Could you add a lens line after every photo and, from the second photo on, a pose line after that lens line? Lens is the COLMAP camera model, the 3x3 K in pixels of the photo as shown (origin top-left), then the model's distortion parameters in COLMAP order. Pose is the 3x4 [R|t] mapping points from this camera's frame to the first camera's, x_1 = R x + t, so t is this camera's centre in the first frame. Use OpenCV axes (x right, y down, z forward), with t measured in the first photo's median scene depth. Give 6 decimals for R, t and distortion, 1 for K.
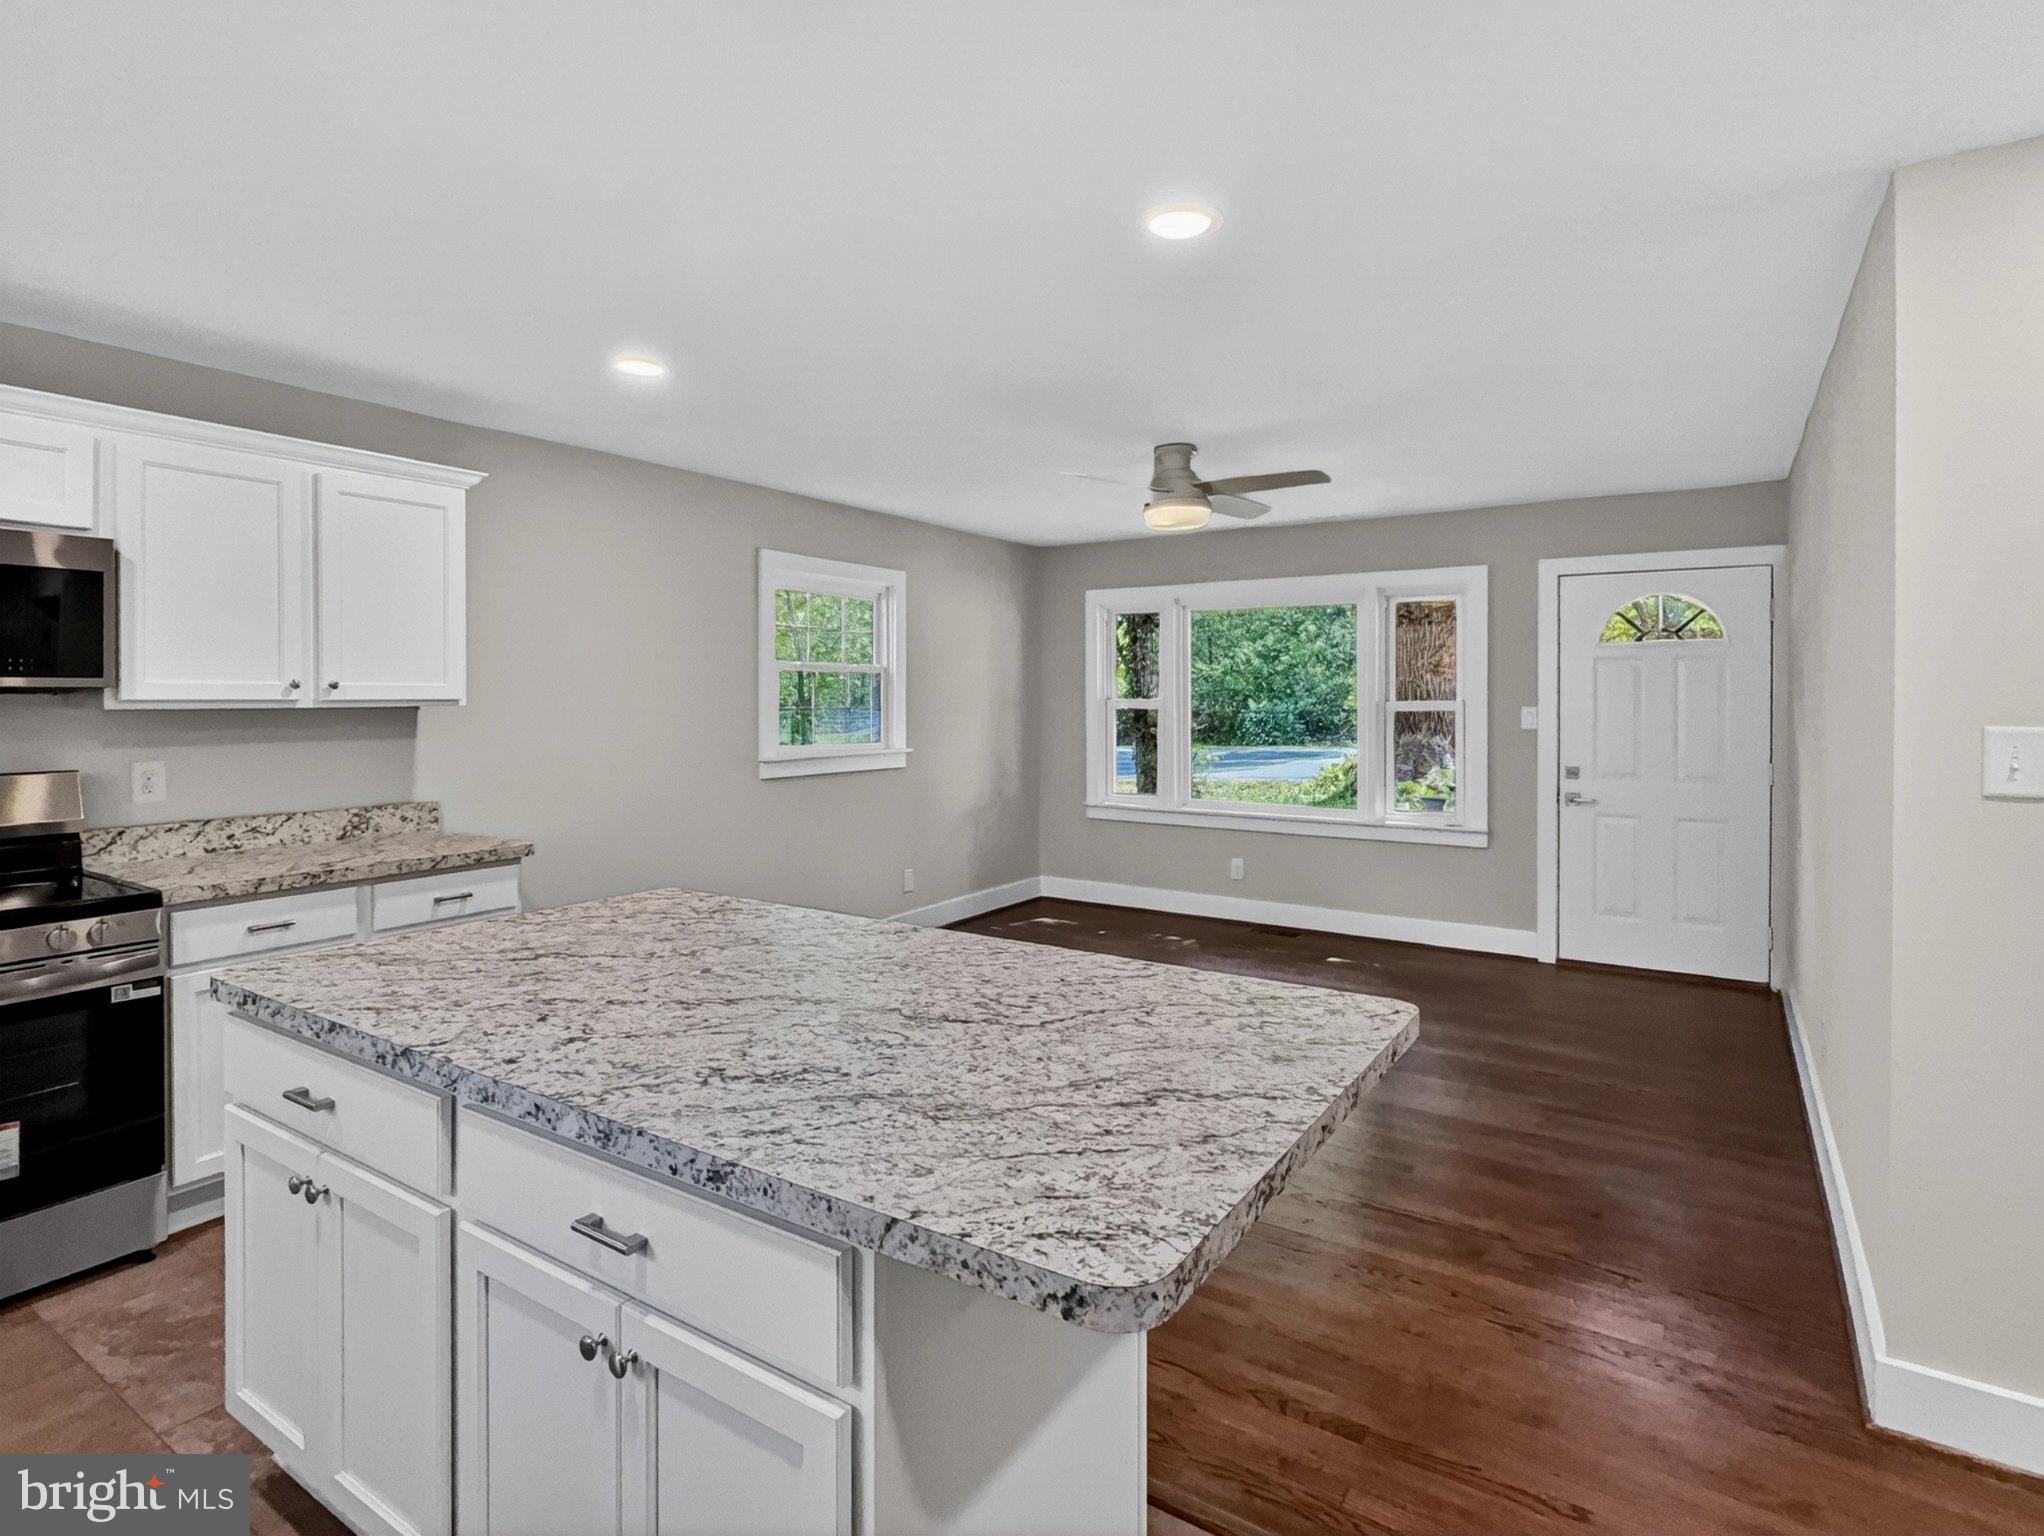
lens RADIAL K [[1045.6, 0, 1033.9], [0, 1045.6, 710.0], [0, 0, 1]] dist [-0.005767, 0.002719]
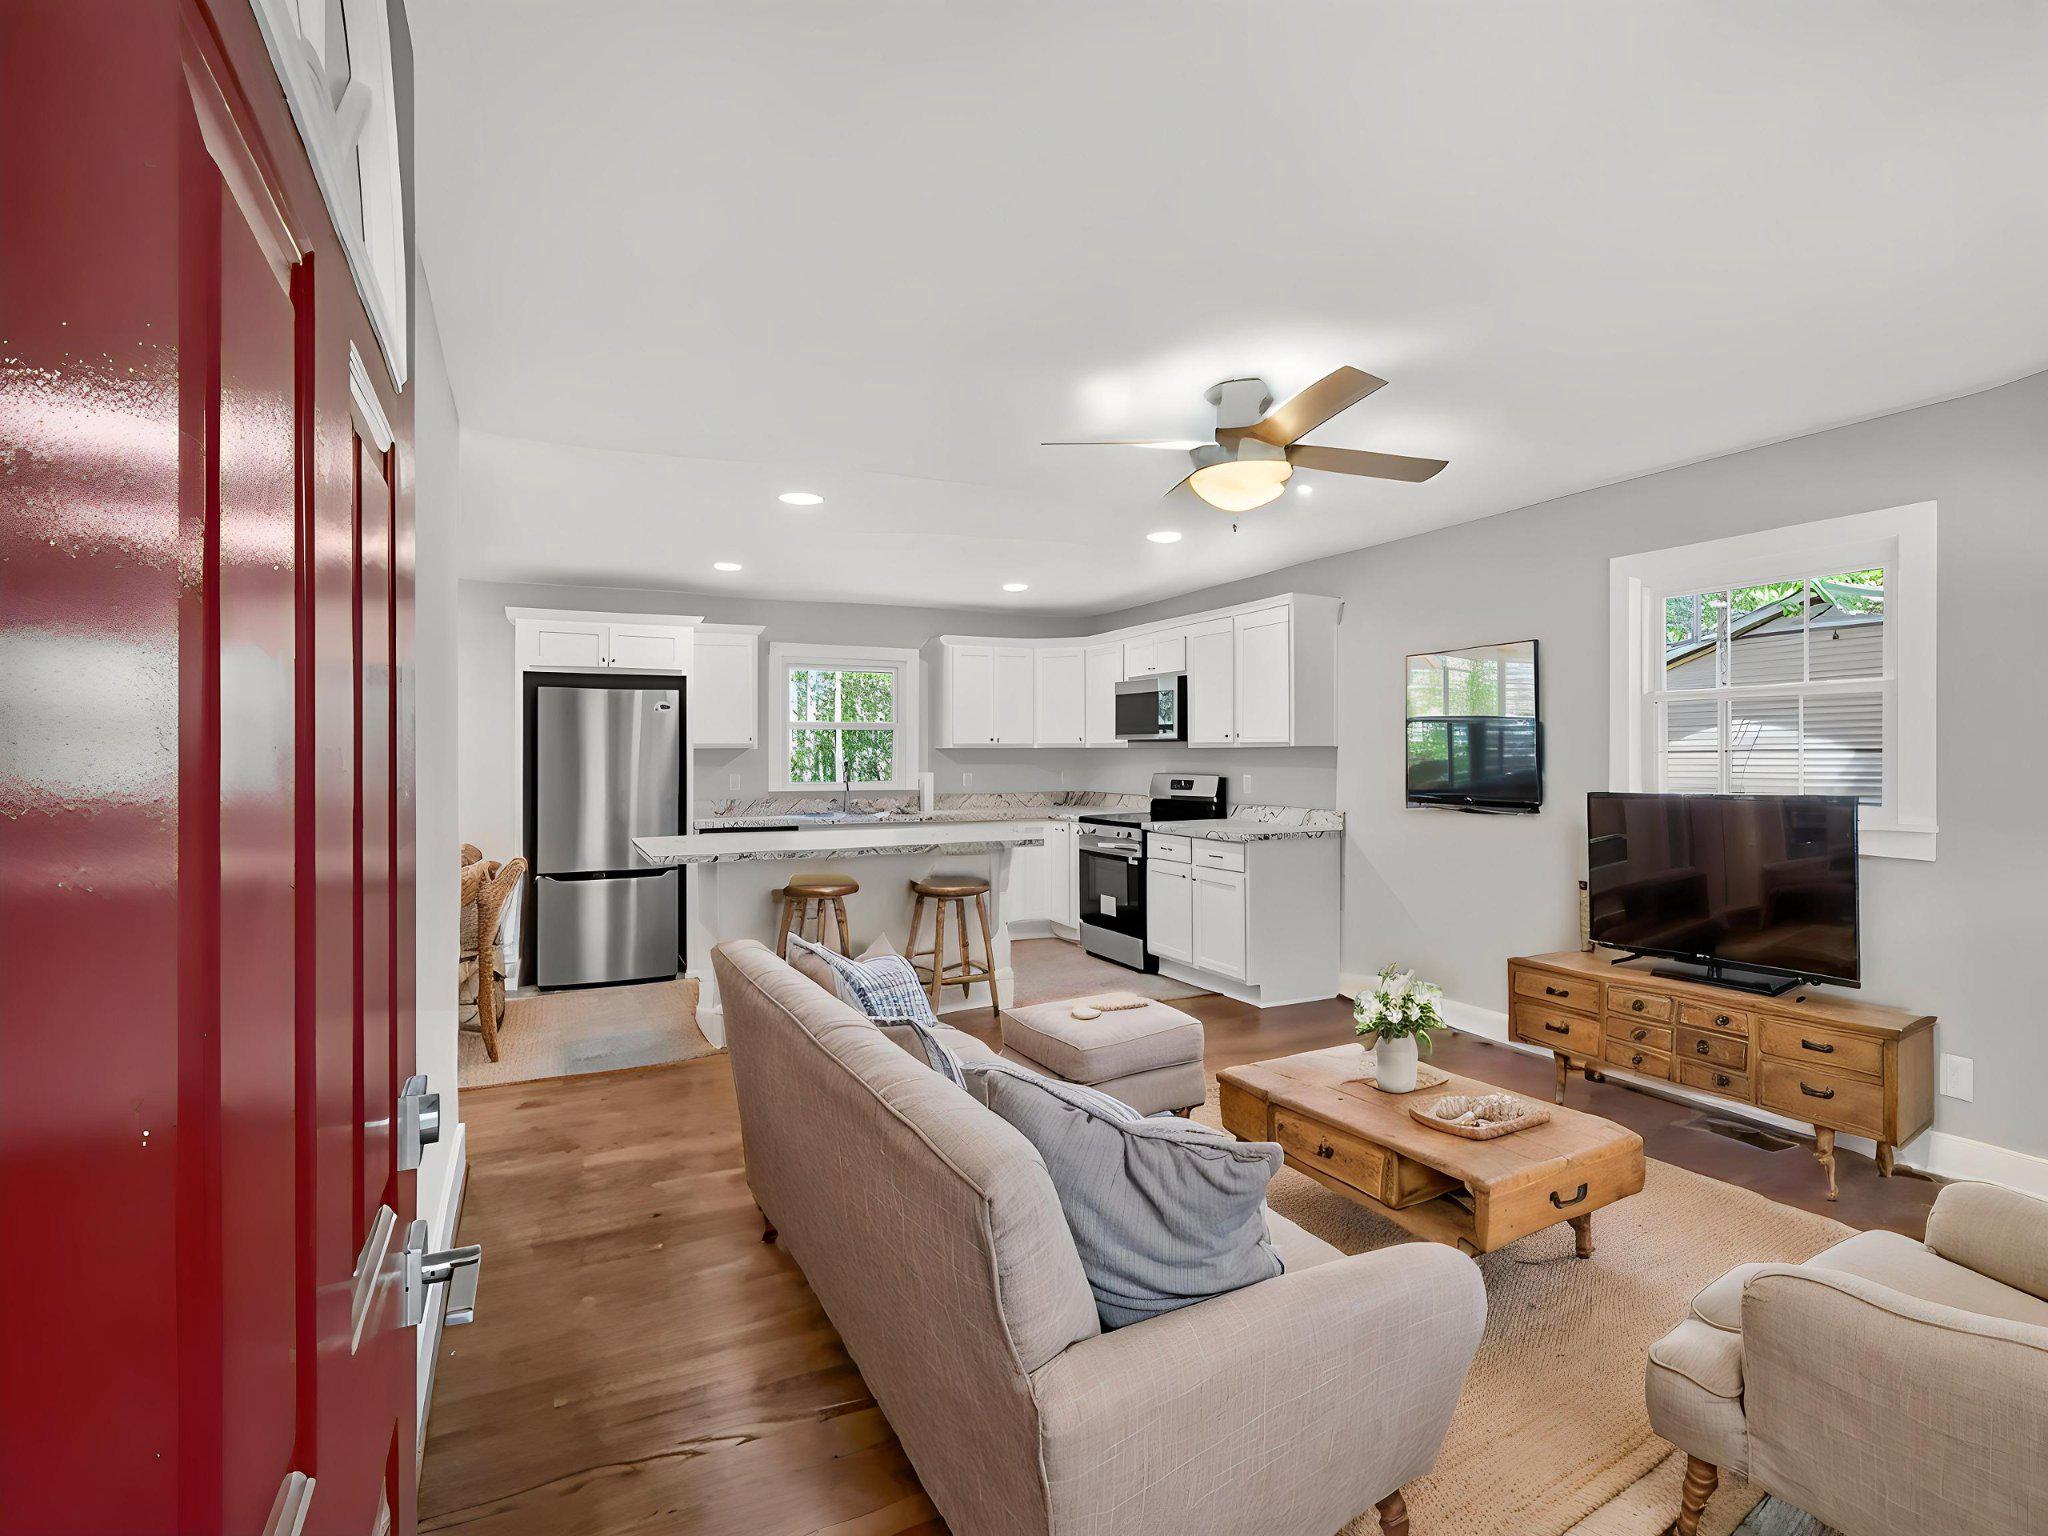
lens RADIAL K [[1047.7, 0, 1016.7], [0, 1047.7, 747.0], [0, 0, 1]] dist [-0.005767, 0.002719]
pose [[-0.536298, -0.004068, -0.844019, 0.988920], [-0.008747, 0.999961, 0.000738, 0.000006], [0.843983, 0.007778, -0.536313, 1.497190]]
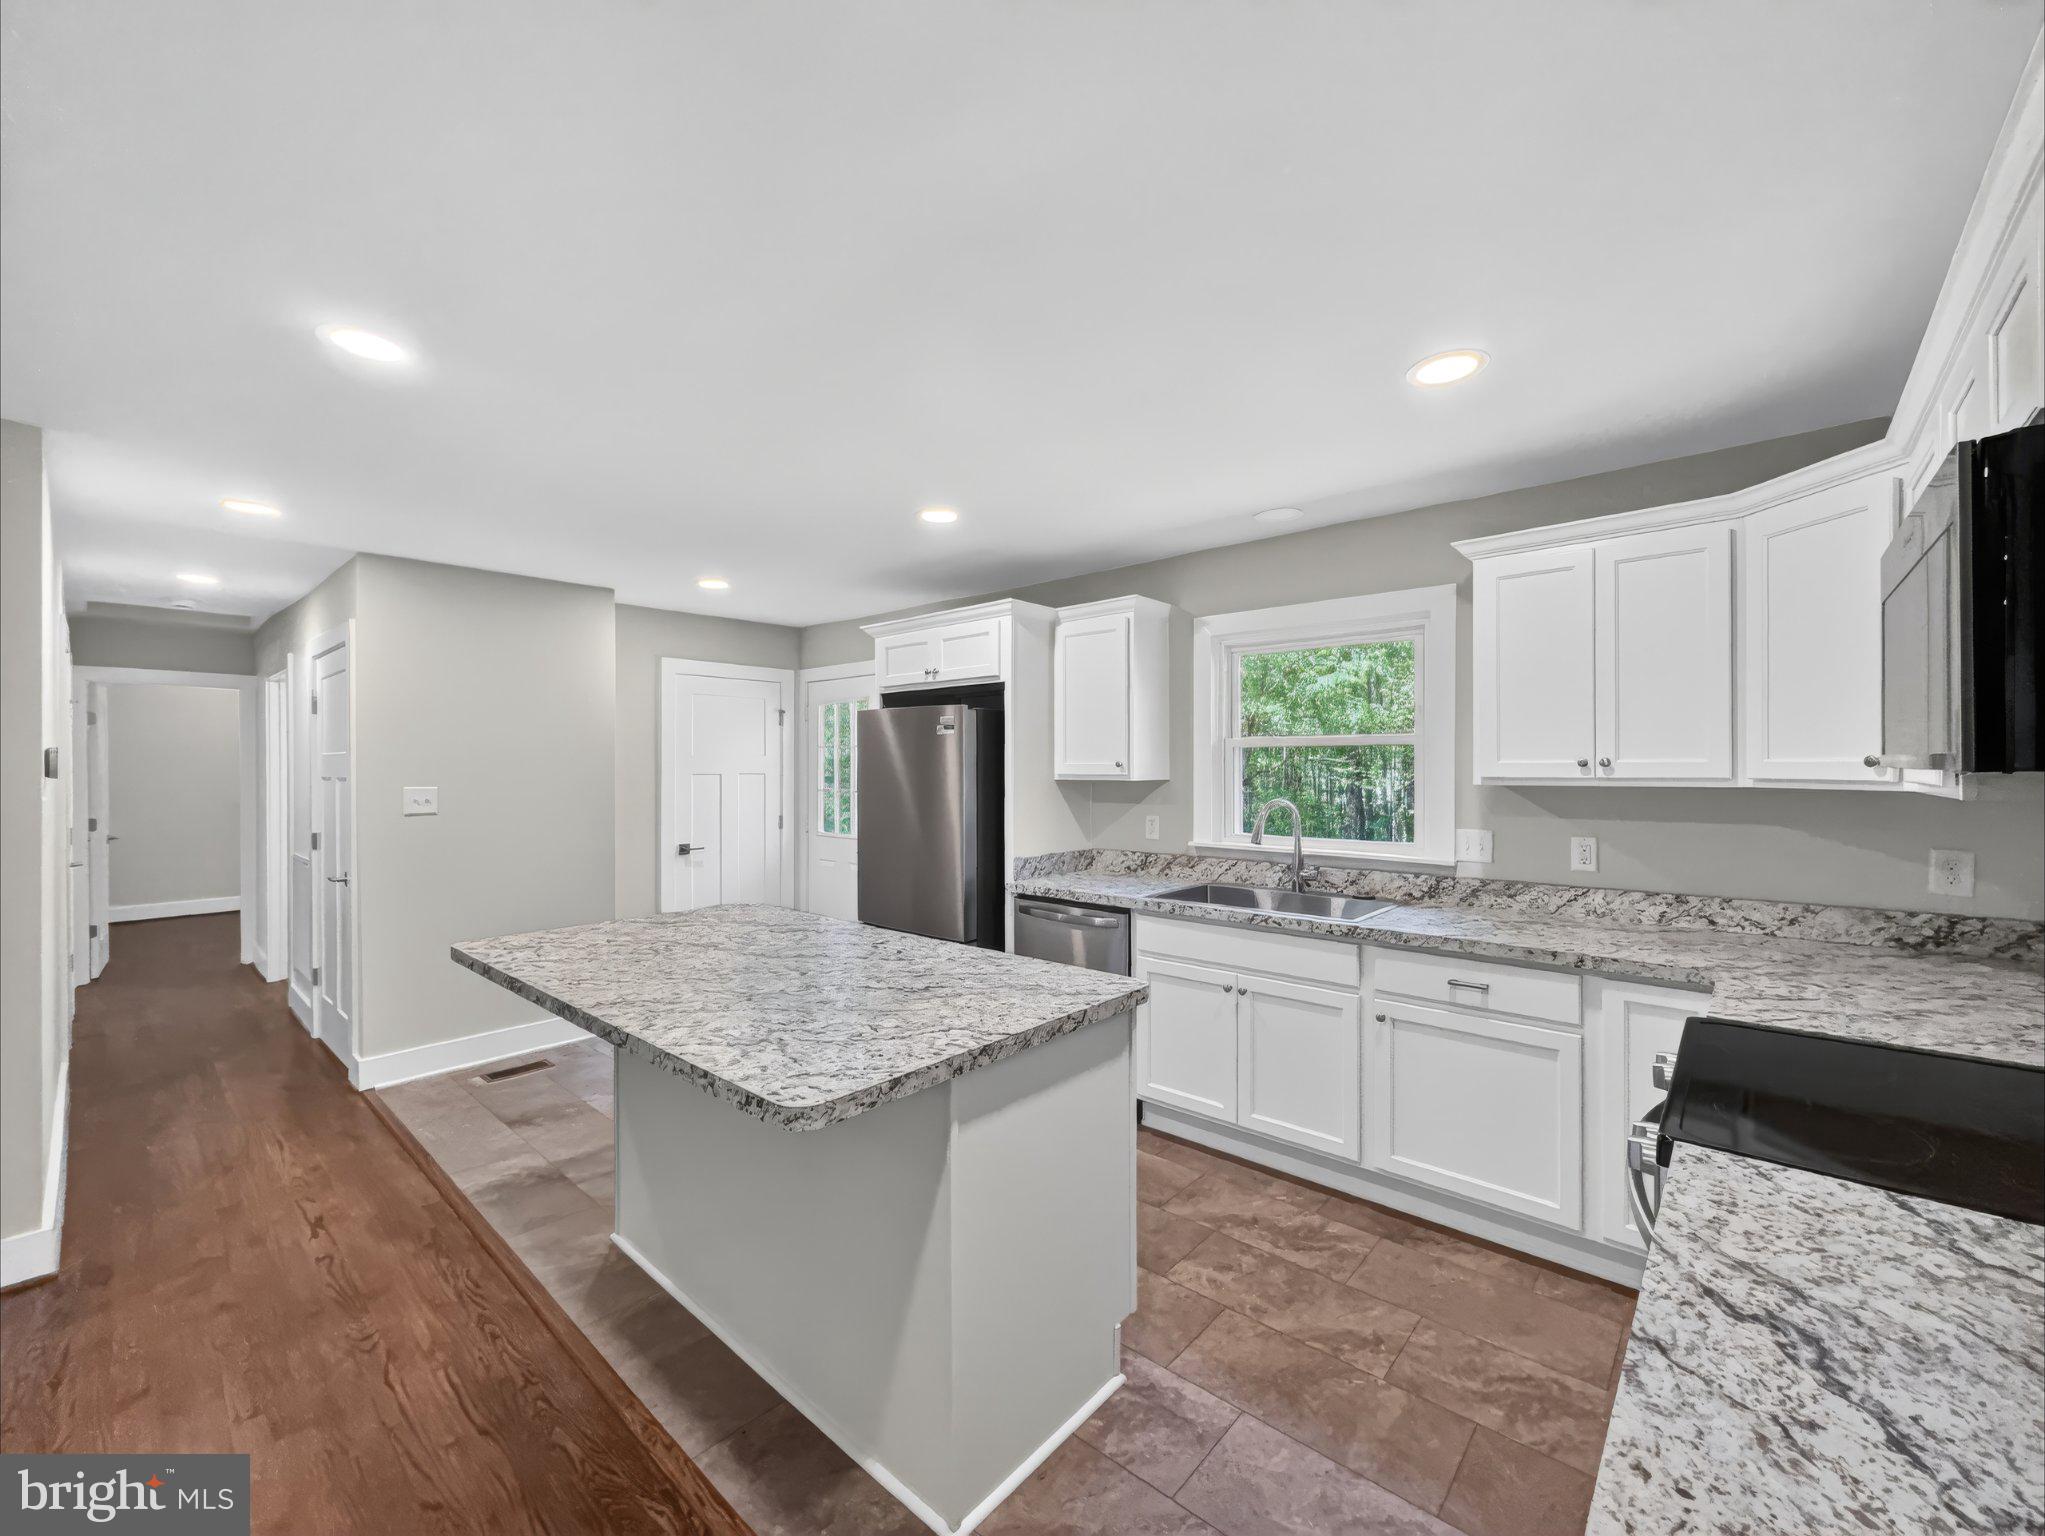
lens RADIAL K [[818.5, 0, 1017.7], [0, 818.5, 775.1], [0, 0, 1]] dist [-0.001629, -0.000732]
pose [[-0.987213, 0.000369, 0.159404, -0.409096], [0.004165, 0.999716, 0.023480, -0.023095], [-0.159350, 0.023844, -0.986934, 1.074305]]
